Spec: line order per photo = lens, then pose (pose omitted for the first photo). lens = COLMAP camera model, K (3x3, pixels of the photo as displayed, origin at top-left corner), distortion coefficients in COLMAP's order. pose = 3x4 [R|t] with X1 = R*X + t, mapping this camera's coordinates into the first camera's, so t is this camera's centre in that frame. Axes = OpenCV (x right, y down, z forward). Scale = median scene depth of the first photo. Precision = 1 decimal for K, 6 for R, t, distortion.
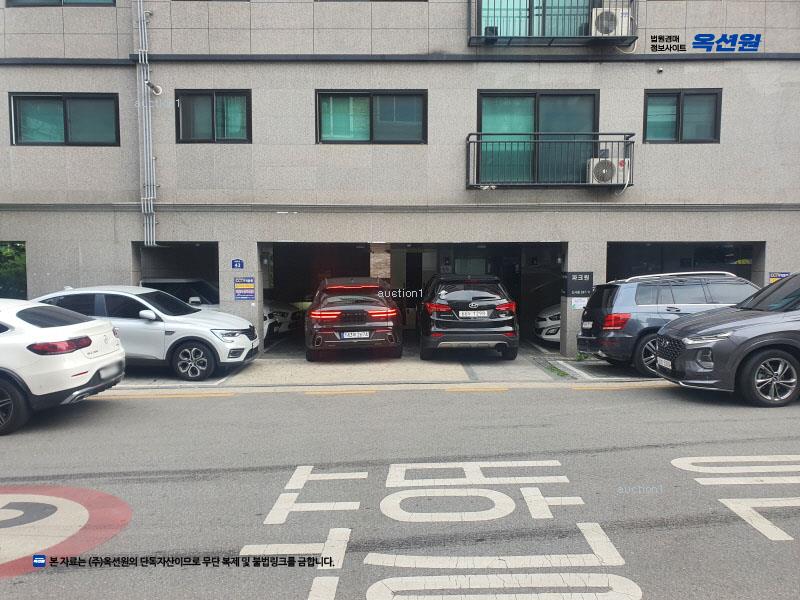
lens RADIAL K [[544.2, 0, 400.0], [0, 544.2, 248.9], [0, 0, 1]] dist [0.023261, -0.000284]
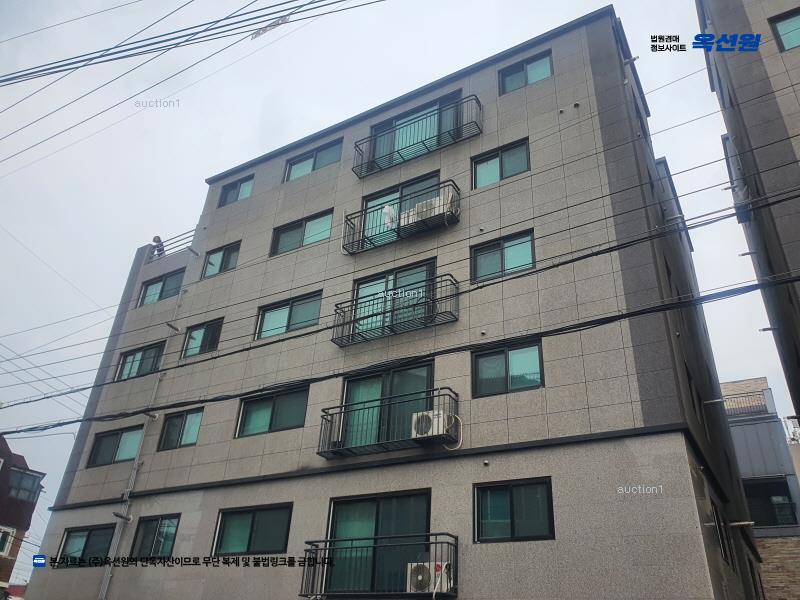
lens RADIAL K [[607.5, 0, 400.0], [0, 607.5, 300.0], [0, 0, 1]] dist [0.034602, -0.004984]
pose [[0.864712, -0.226358, -0.448369, 0.892687], [-0.047816, 0.851535, -0.522113, 0.001336], [0.499986, 0.472917, 0.725509, -0.001576]]
